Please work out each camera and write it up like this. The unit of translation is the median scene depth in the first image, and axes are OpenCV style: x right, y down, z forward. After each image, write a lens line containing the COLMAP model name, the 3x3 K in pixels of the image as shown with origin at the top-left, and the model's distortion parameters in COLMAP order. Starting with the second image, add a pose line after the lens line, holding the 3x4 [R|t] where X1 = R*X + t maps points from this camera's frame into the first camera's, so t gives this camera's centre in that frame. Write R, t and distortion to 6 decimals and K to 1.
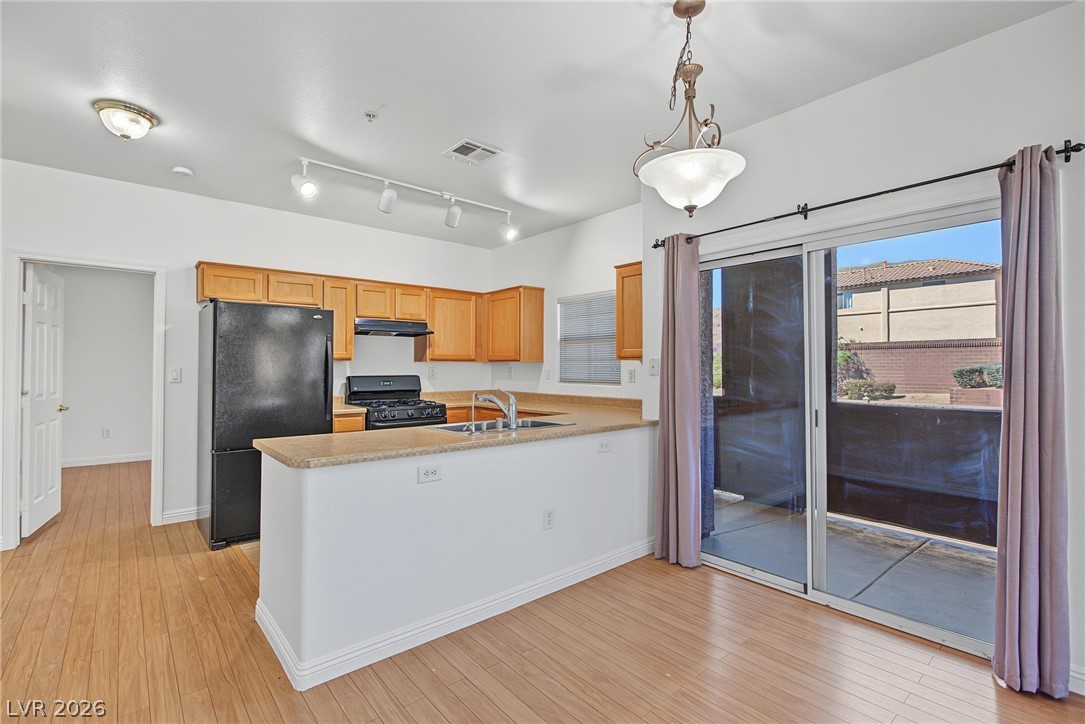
lens RADIAL K [[494.9, 0, 539.6], [0, 494.9, 363.5], [0, 0, 1]] dist [-0.010783, 0.001955]
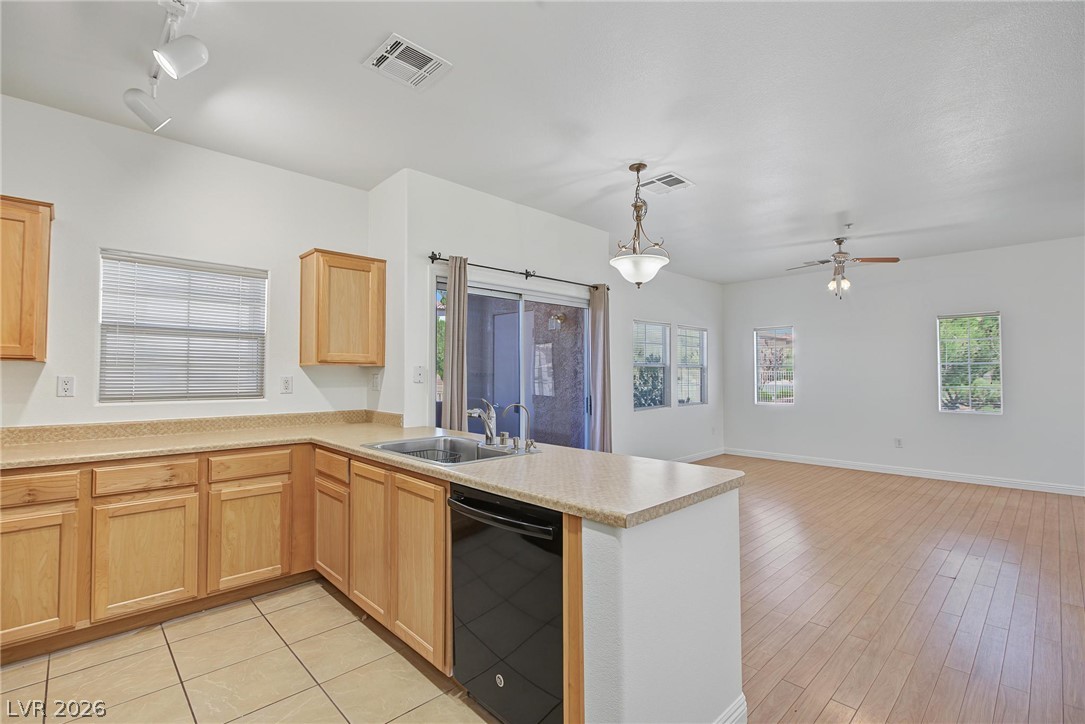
lens RADIAL K [[494.9, 0, 547.6], [0, 494.9, 359.9], [0, 0, 1]] dist [-0.010783, 0.001955]
pose [[-0.067281, 0.030162, 0.997278, -0.626205], [-0.008957, 0.999484, -0.030833, 0.005161], [-0.997694, -0.011007, -0.066976, 0.638440]]
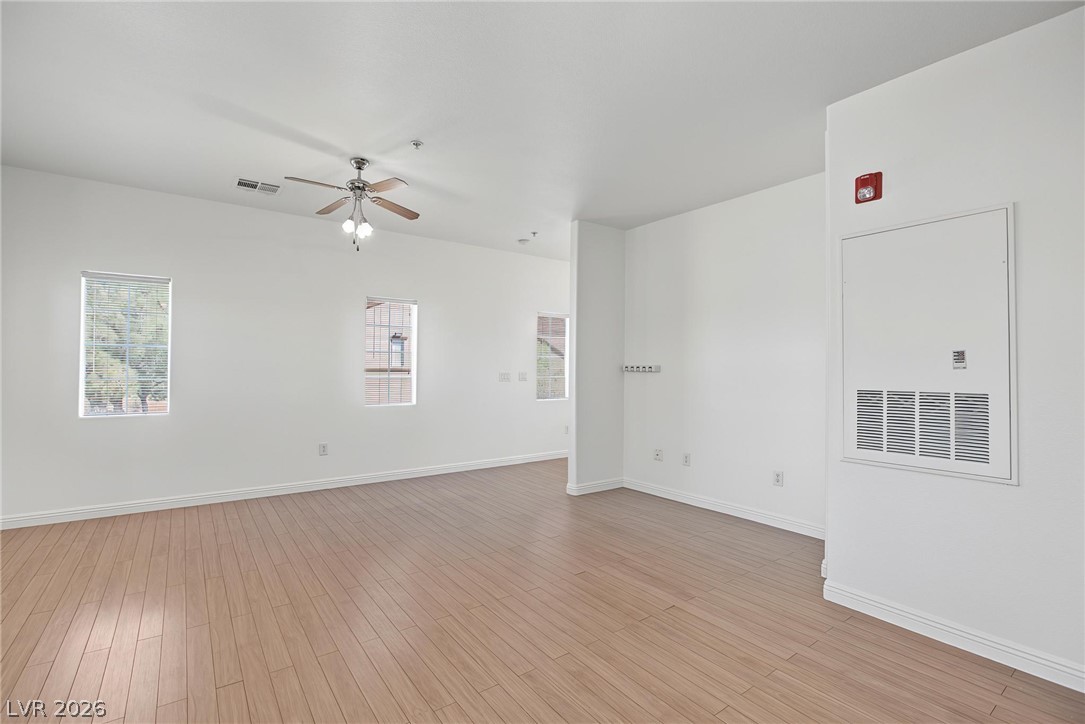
lens RADIAL K [[494.9, 0, 539.3], [0, 494.9, 359.1], [0, 0, 1]] dist [-0.010783, 0.001955]
pose [[-0.997423, -0.007719, 0.071326, 0.163460], [-0.009334, 0.999707, -0.022338, 0.006407], [-0.071133, -0.022946, -0.997203, 0.624432]]
